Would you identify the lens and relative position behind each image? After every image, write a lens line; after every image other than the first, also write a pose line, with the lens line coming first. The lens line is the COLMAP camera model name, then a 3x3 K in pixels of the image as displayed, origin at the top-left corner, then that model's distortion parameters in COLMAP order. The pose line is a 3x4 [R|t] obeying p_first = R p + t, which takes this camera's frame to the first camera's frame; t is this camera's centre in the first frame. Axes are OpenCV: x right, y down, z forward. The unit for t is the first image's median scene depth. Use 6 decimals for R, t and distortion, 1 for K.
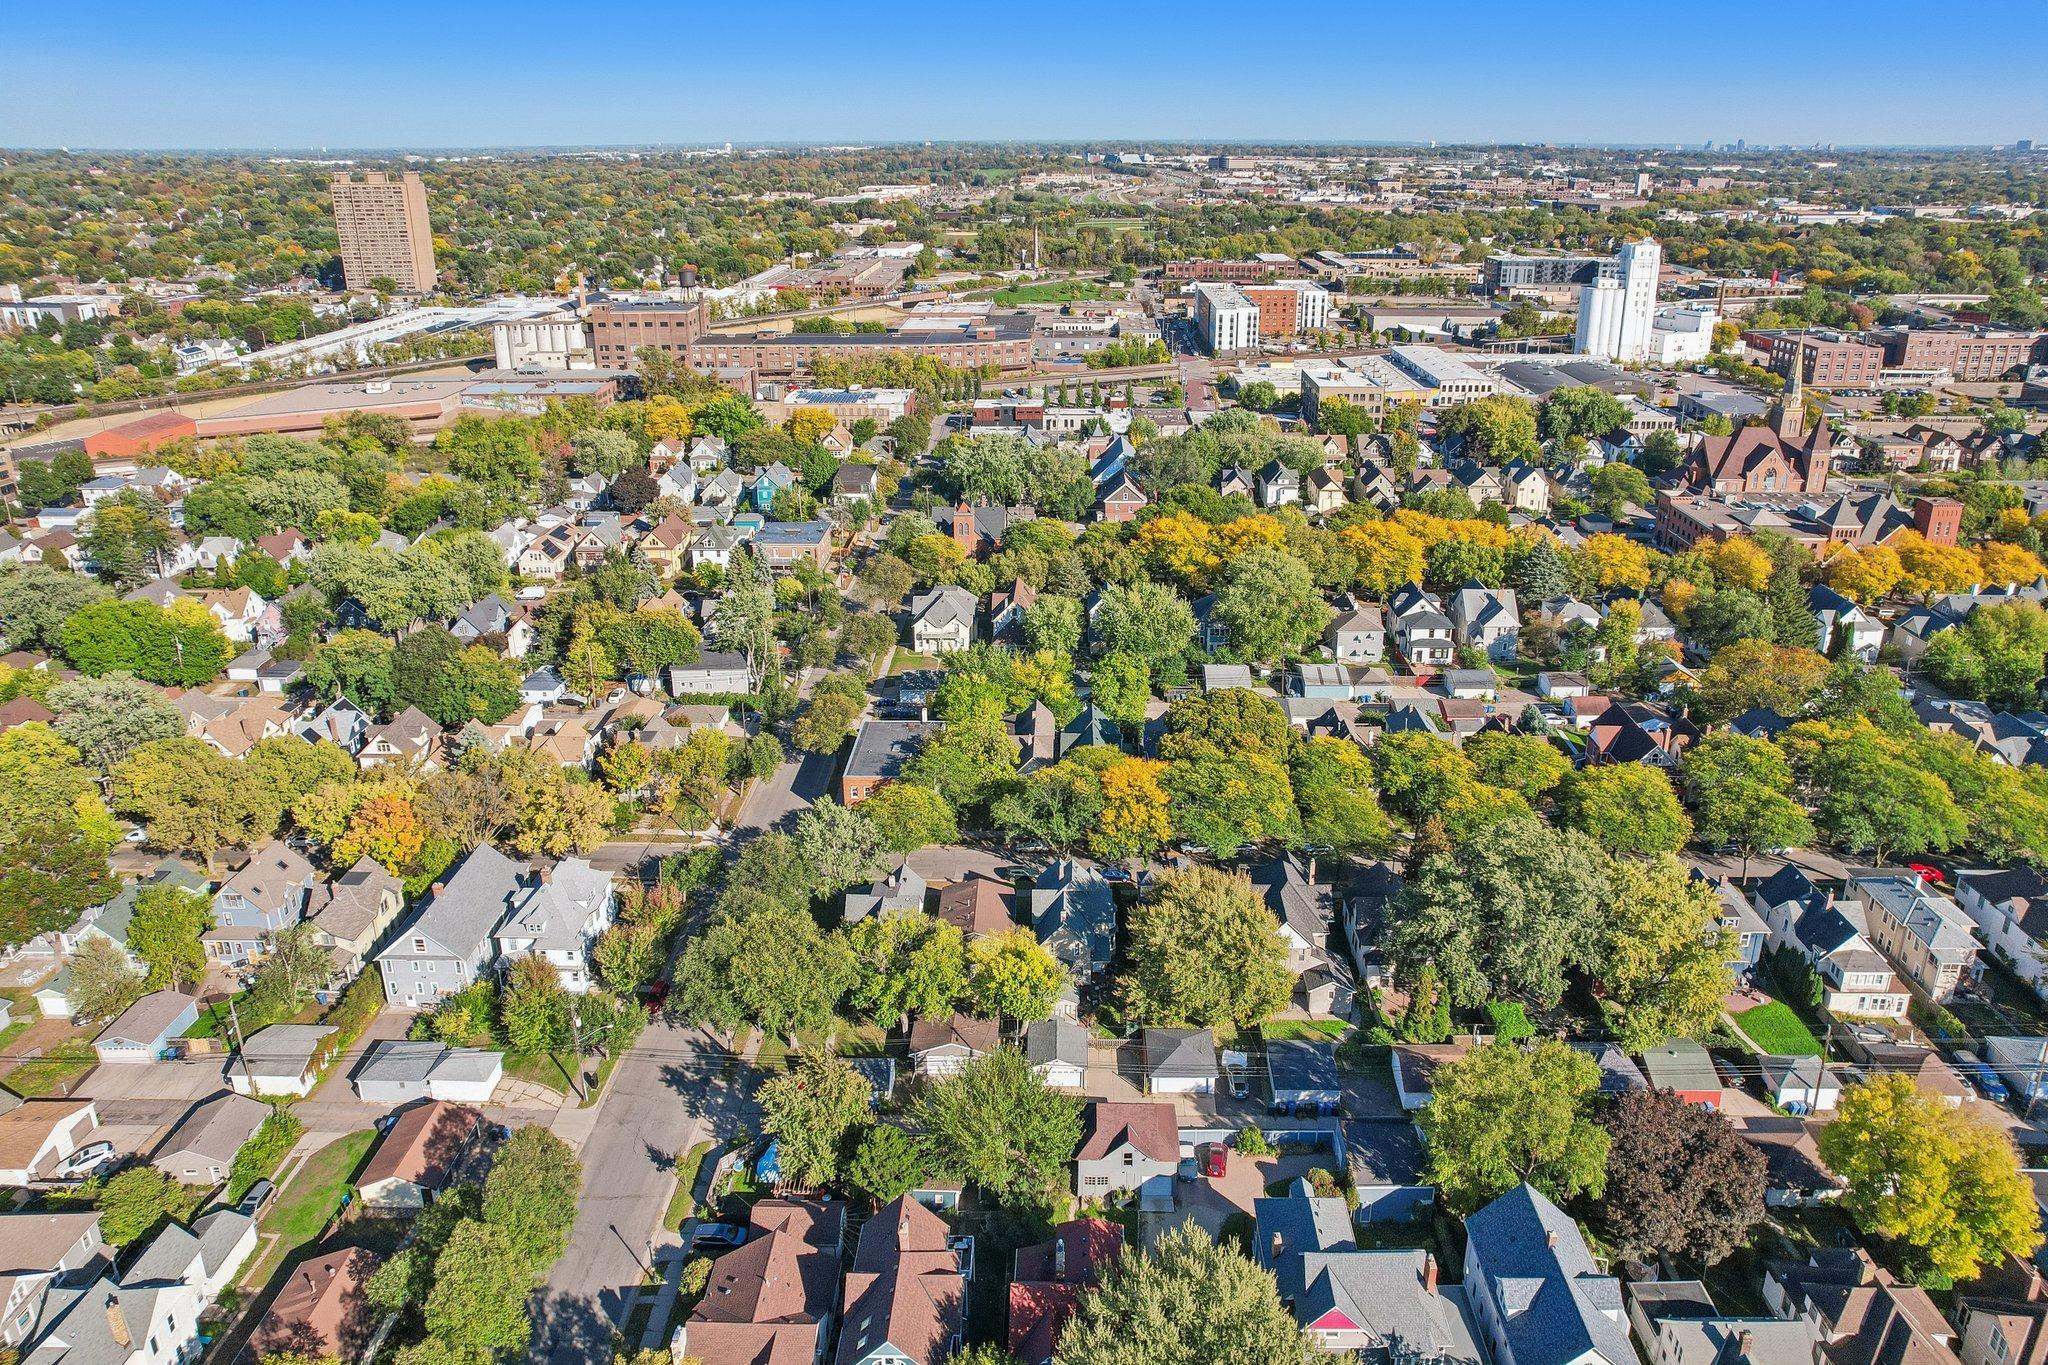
lens RADIAL K [[1303.3, 0, 1030.6], [0, 1303.3, 692.1], [0, 0, 1]] dist [-0.087247, 0.069637]
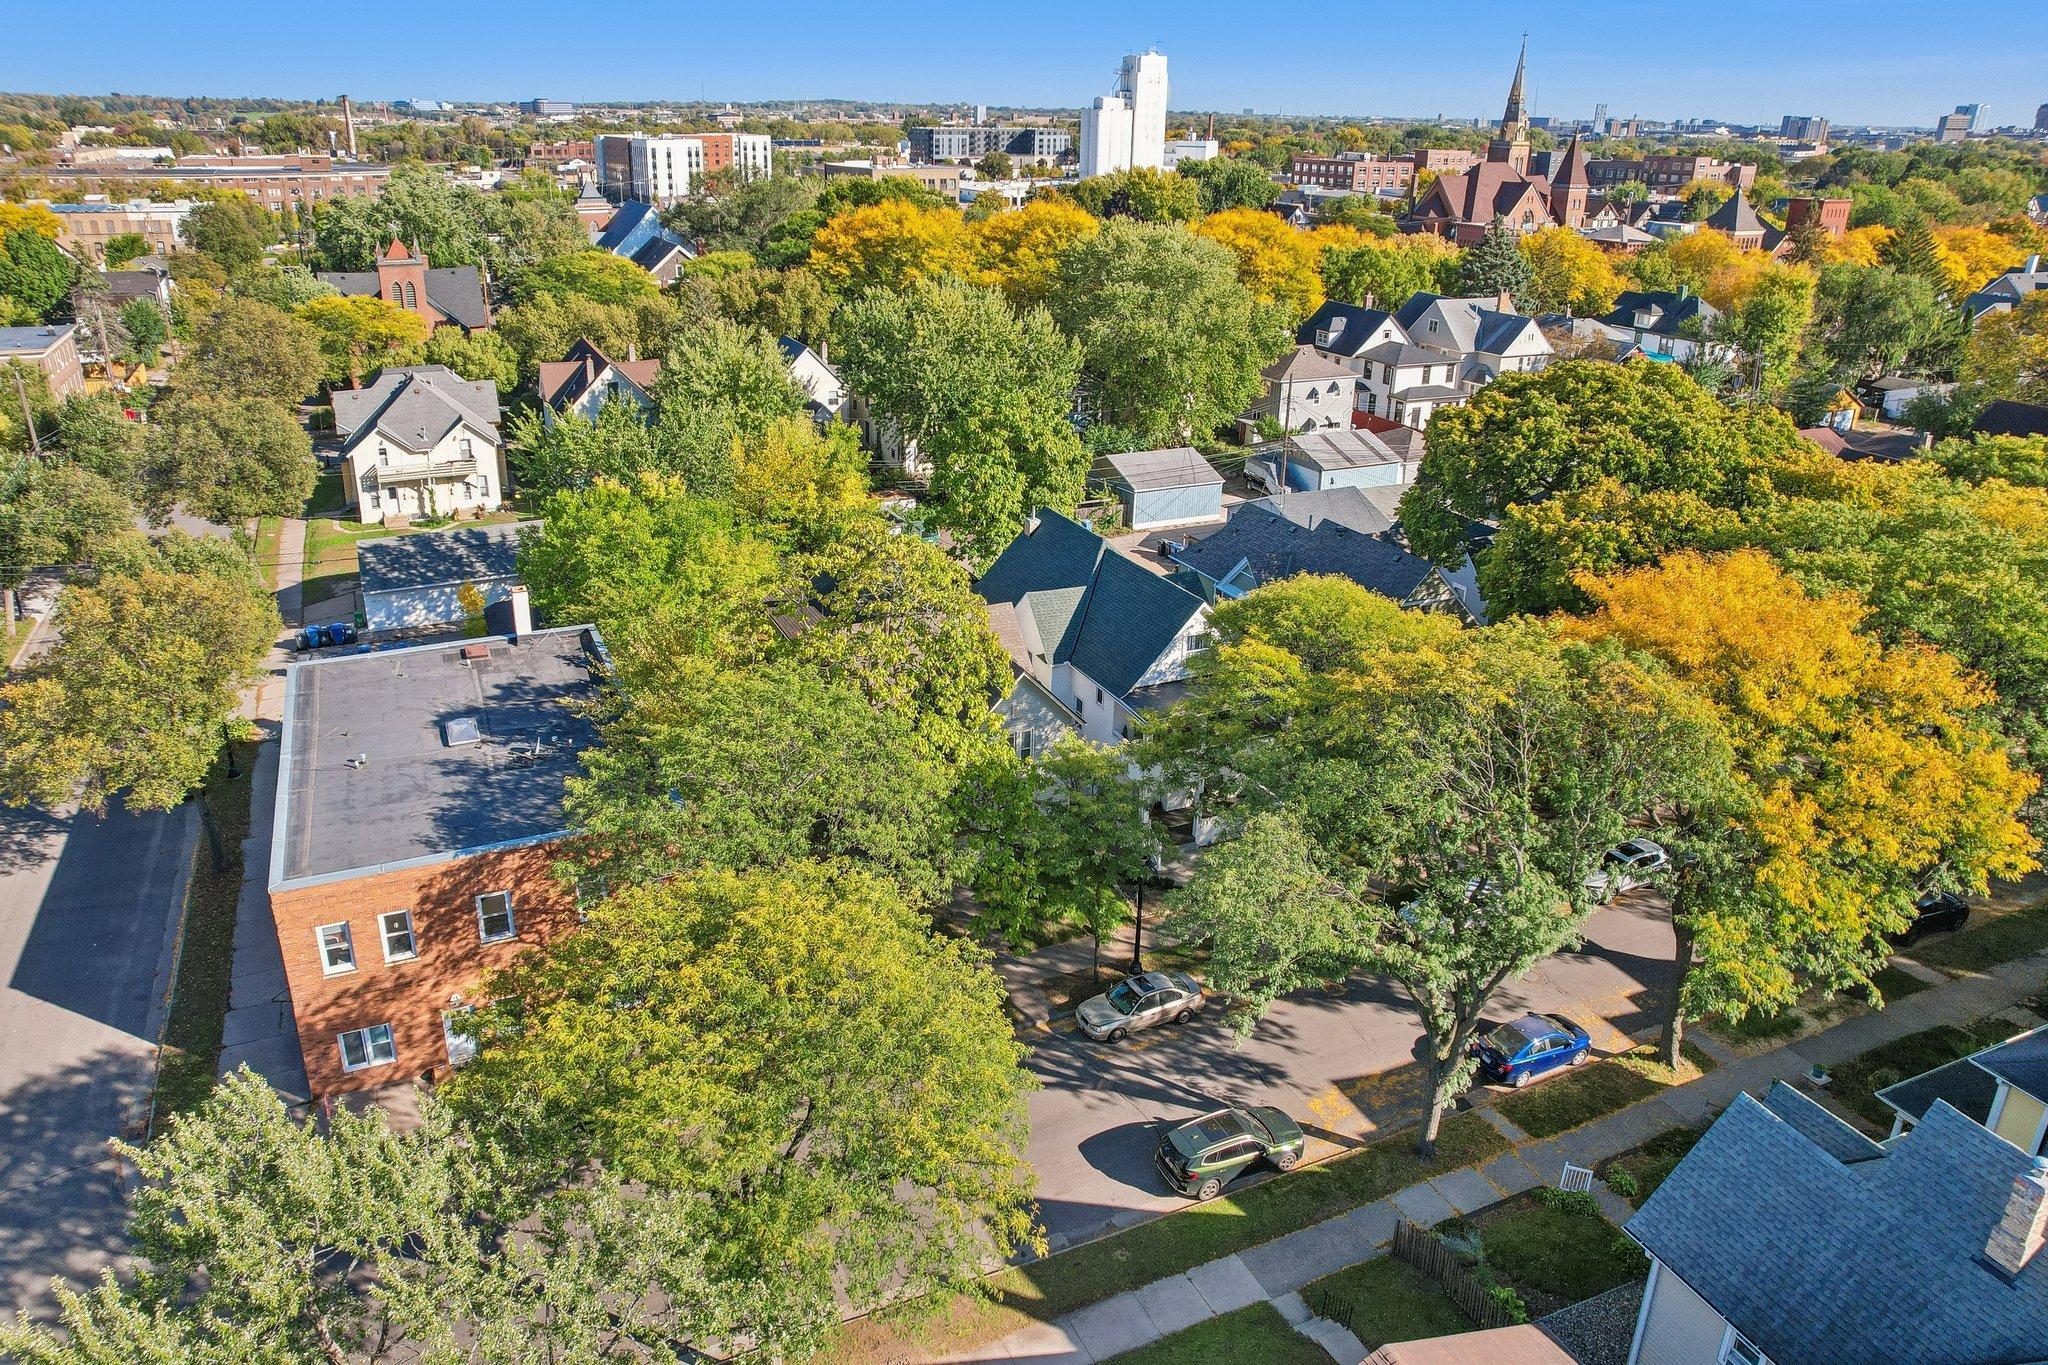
lens RADIAL K [[1343.9, 0, 966.4], [0, 1343.9, 677.8], [0, 0, 1]] dist [-0.049218, 0.000857]
pose [[0.904351, -0.151260, 0.399087, -0.087235], [0.153393, 0.987802, 0.026794, 0.030437], [-0.398272, 0.036986, 0.916521, 0.540685]]
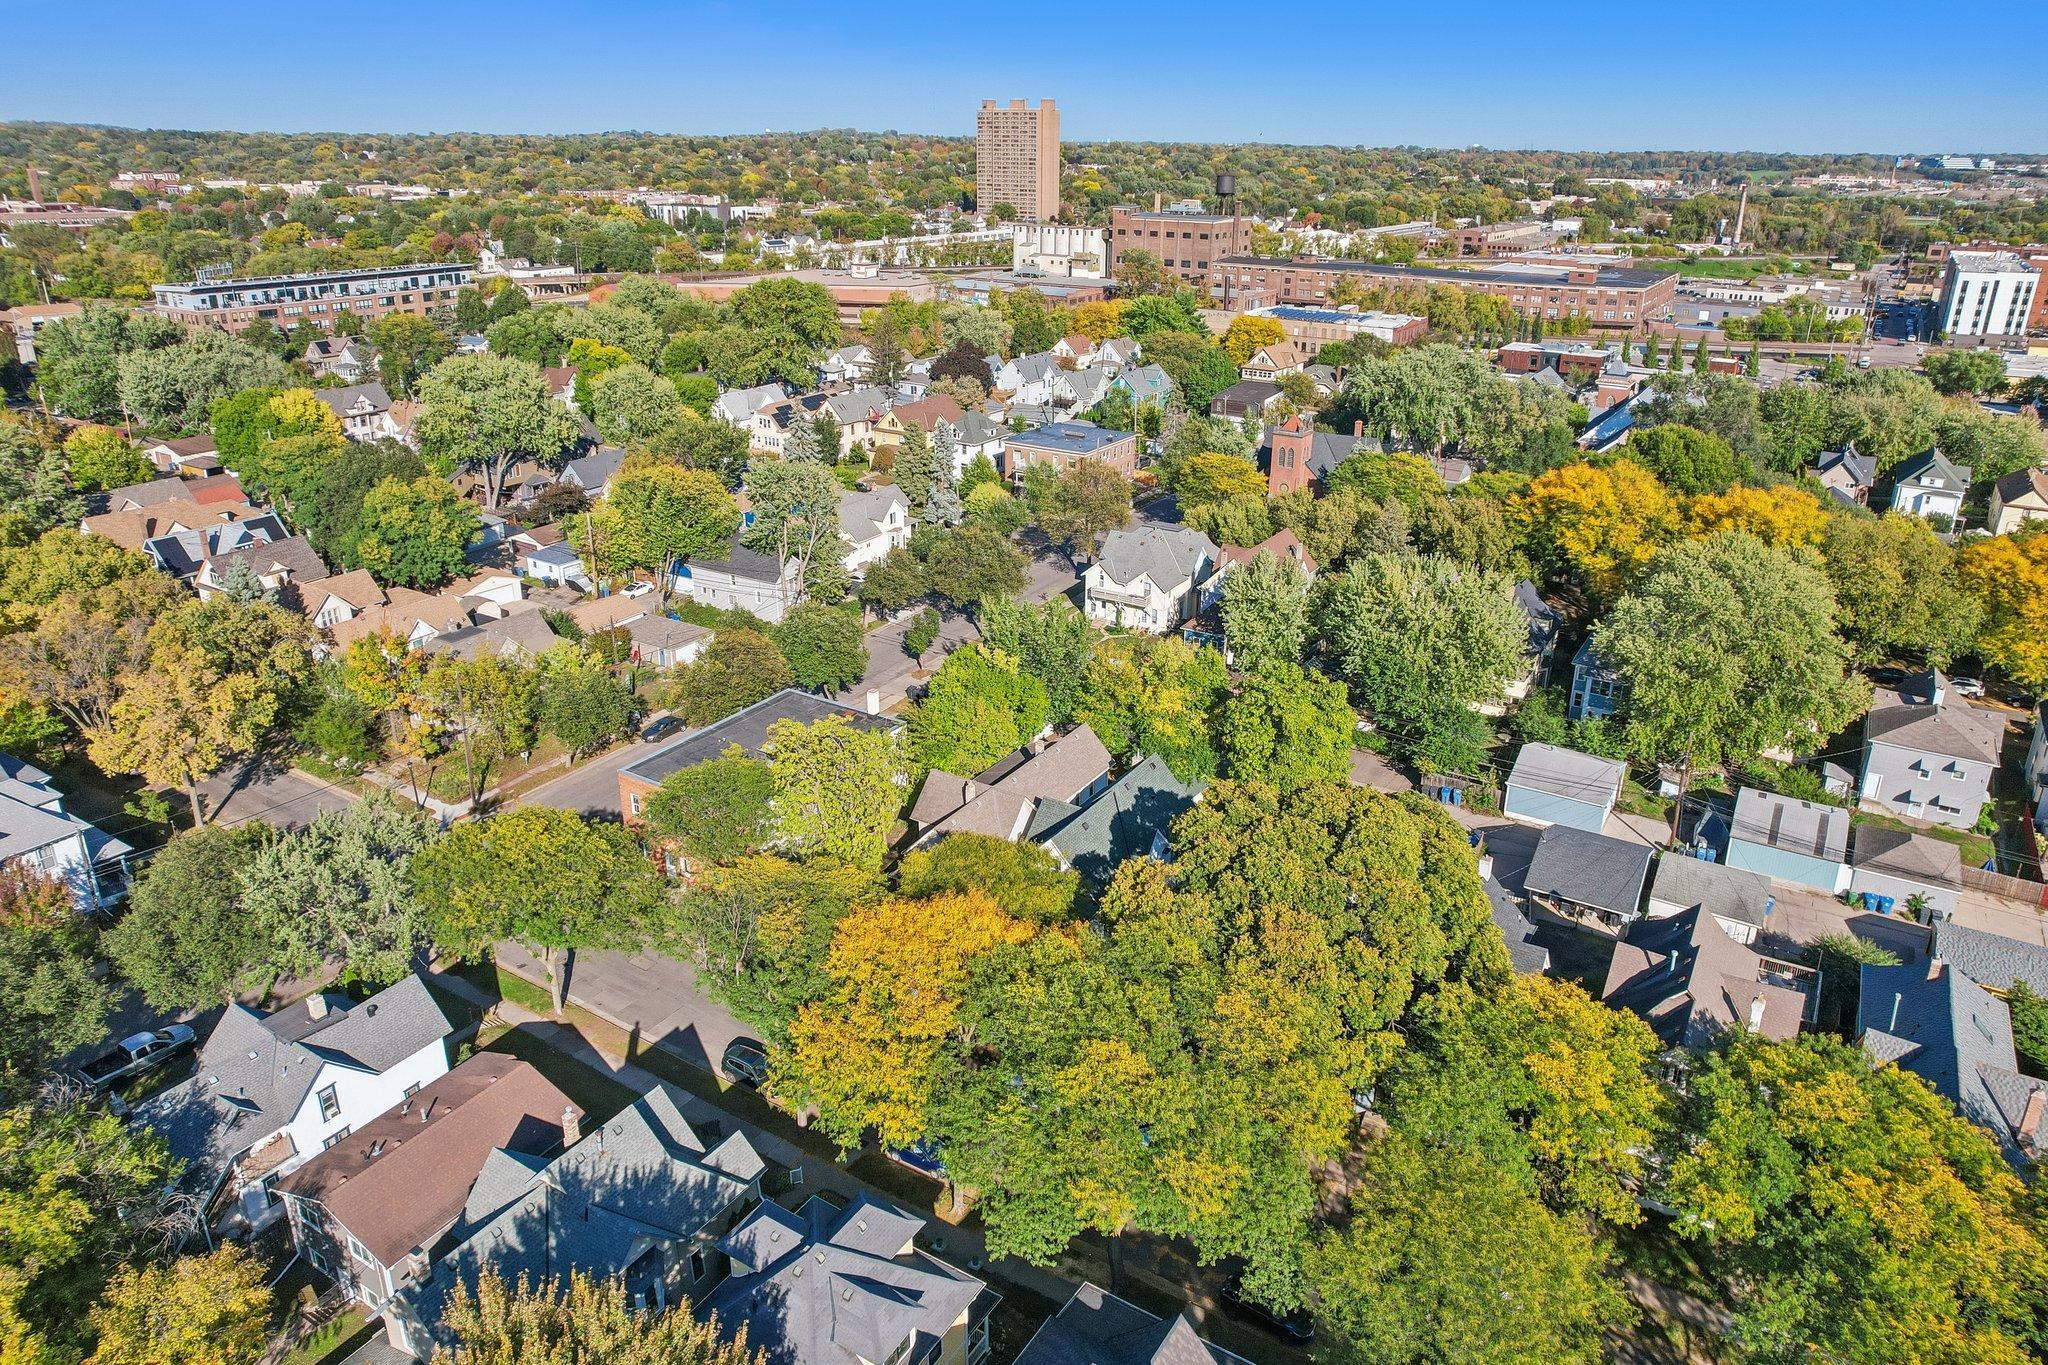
lens RADIAL K [[1303.3, 0, 1030.6], [0, 1303.3, 692.1], [0, 0, 1]] dist [-0.087247, 0.069637]
pose [[0.861284, 0.210187, -0.462614, 0.170793], [-0.212228, 0.976024, 0.048332, -0.020307], [0.461681, 0.056553, 0.885242, 0.433594]]
